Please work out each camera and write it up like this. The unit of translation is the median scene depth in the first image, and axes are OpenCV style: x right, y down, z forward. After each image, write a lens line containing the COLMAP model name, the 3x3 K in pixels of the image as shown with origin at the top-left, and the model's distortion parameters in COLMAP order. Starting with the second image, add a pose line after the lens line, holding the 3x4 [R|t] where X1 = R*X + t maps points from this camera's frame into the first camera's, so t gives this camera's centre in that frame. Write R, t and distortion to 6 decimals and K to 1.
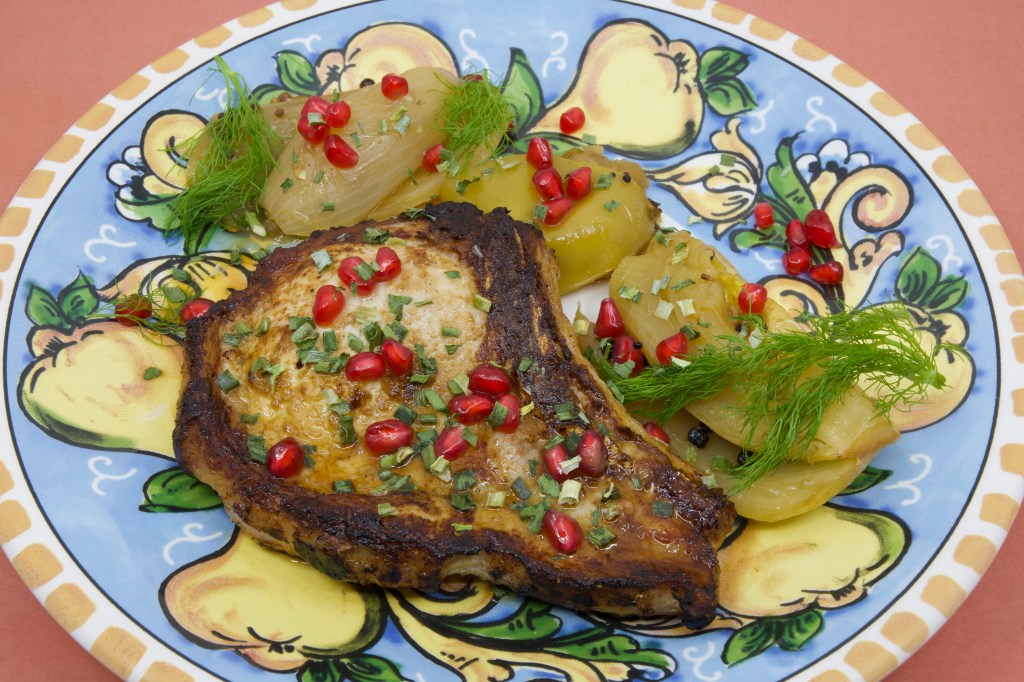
lens RADIAL K [[1546.5, 0, 511.6], [0, 1546.5, 335.5], [0, 0, 1]] dist [0.010141, 0.000000]
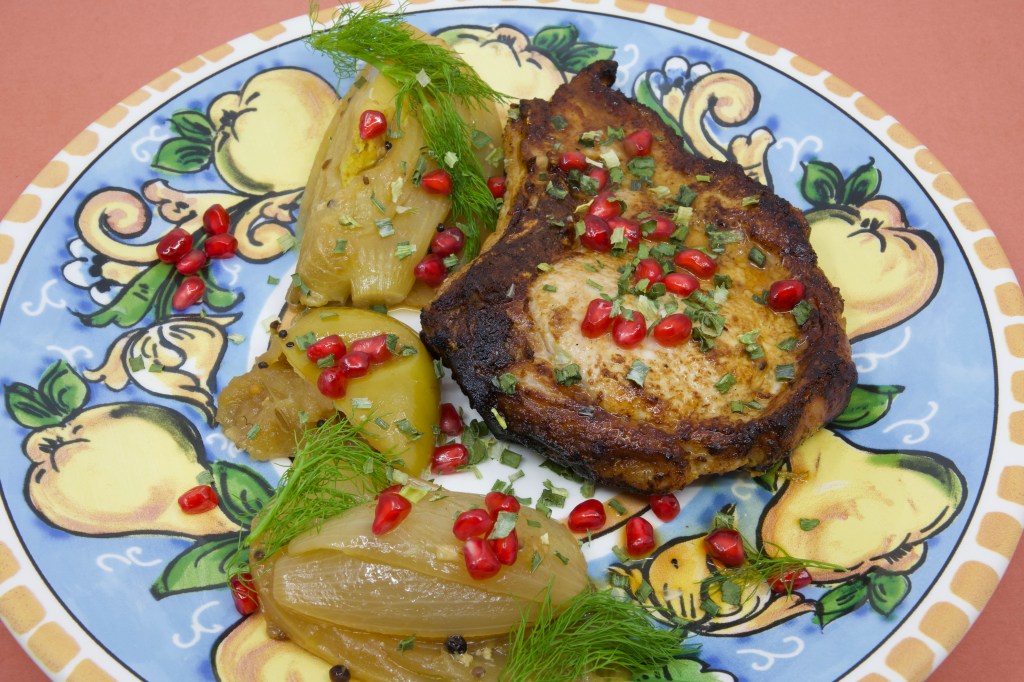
lens RADIAL K [[1546.5, 0, 514.7], [0, 1546.5, 340.2], [0, 0, 1]] dist [0.010141, 0.000000]
pose [[-0.729936, -0.529256, 0.432529, -0.442822], [0.516729, -0.013062, 0.856049, -0.852211], [-0.447420, 0.848362, 0.283016, 0.716575]]
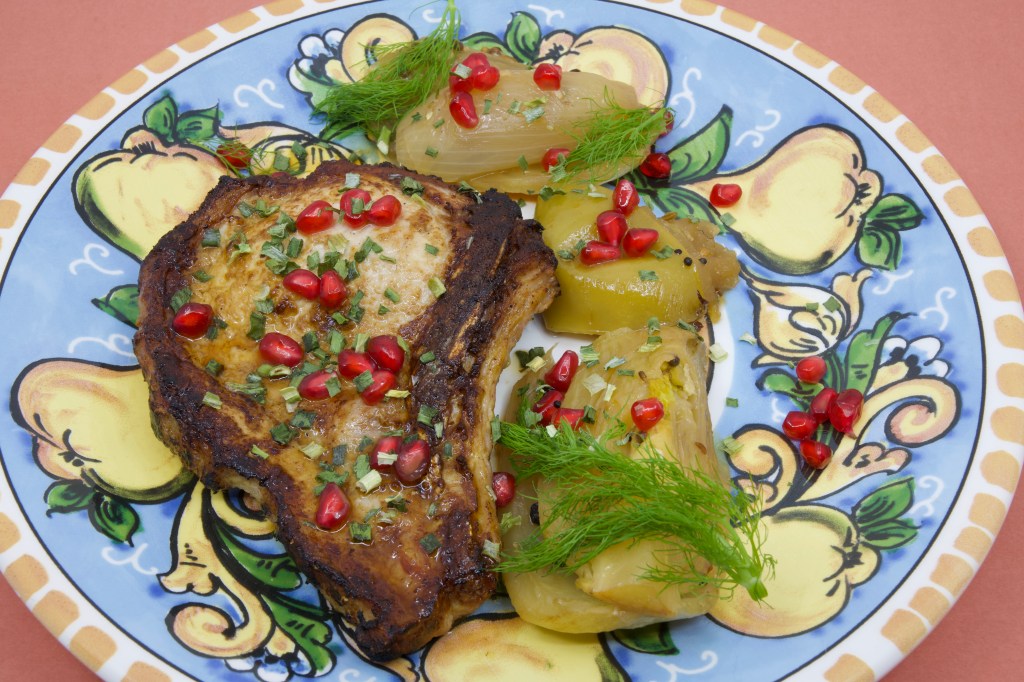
lens RADIAL K [[1546.5, 0, 512.3], [0, 1546.5, 338.2], [0, 0, 1]] dist [0.010141, 0.000000]
pose [[0.782089, 0.476353, -0.401776, 0.414232], [-0.477137, 0.872459, 0.105619, -0.114532], [0.400846, 0.109099, 0.909626, 0.100265]]
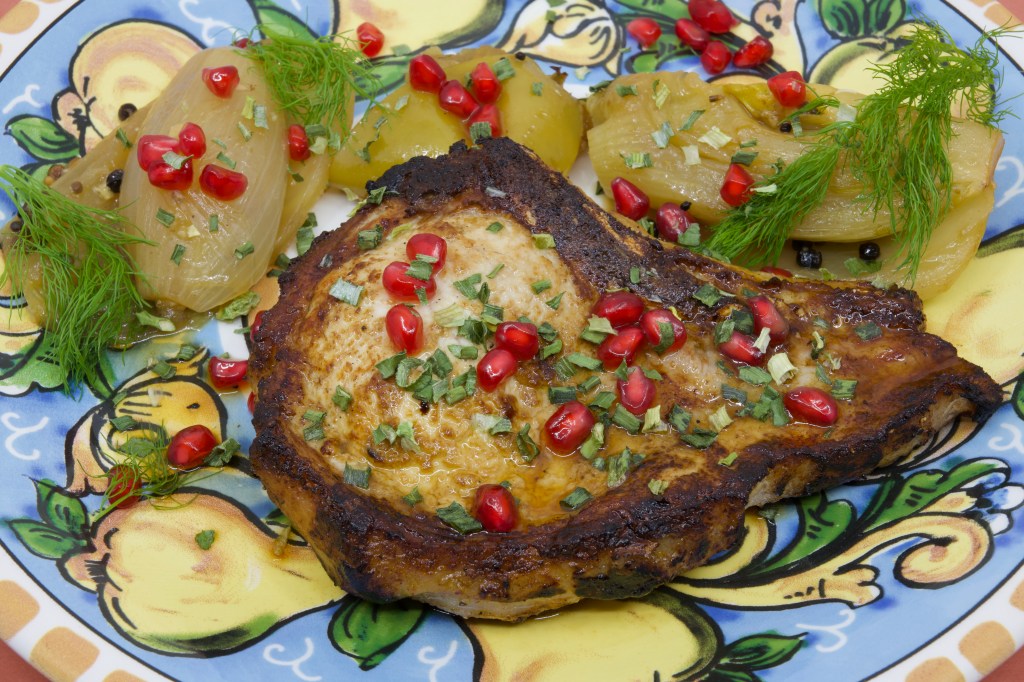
lens RADIAL K [[1962.5, 0, 512.1], [0, 1962.5, 347.1], [0, 0, 1]] dist [0.009431, 0.000000]
pose [[0.775346, -0.485646, 0.403717, -0.453275], [0.481702, 0.868183, 0.119253, -0.098167], [-0.408415, 0.102009, 0.907079, 0.061102]]
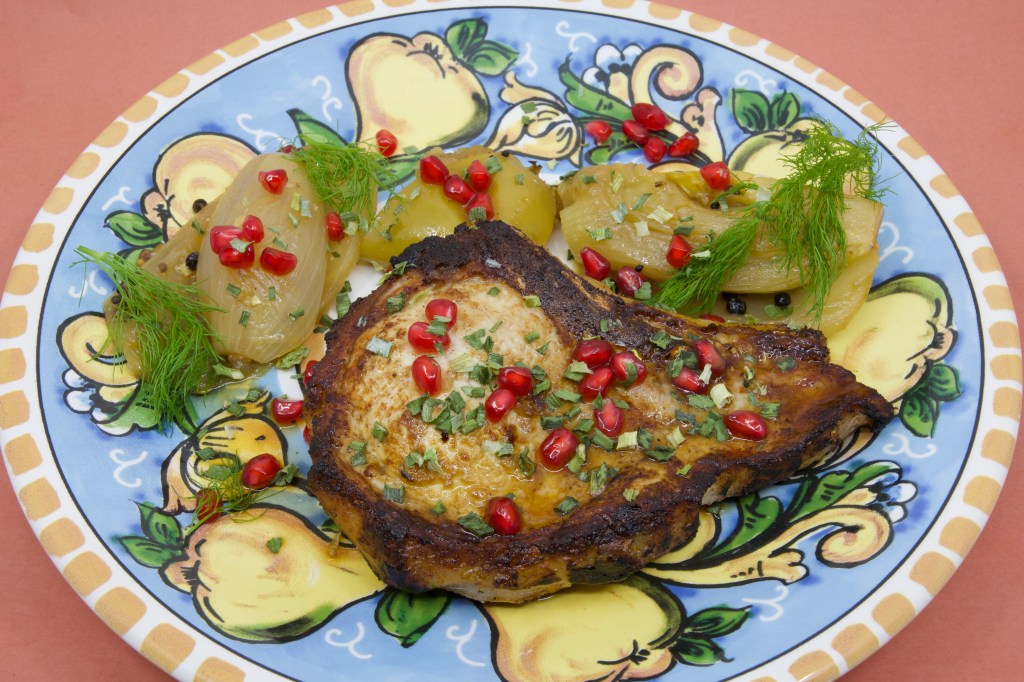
lens RADIAL K [[1453.5, 0, 511.7], [0, 1453.5, 347.6], [0, 0, 1]] dist [-0.001141, 0.000000]
pose [[0.749956, -0.509278, 0.422140, -0.436069], [0.504630, 0.853081, 0.132668, -0.124149], [-0.427685, 0.113529, 0.896770, 0.115398]]
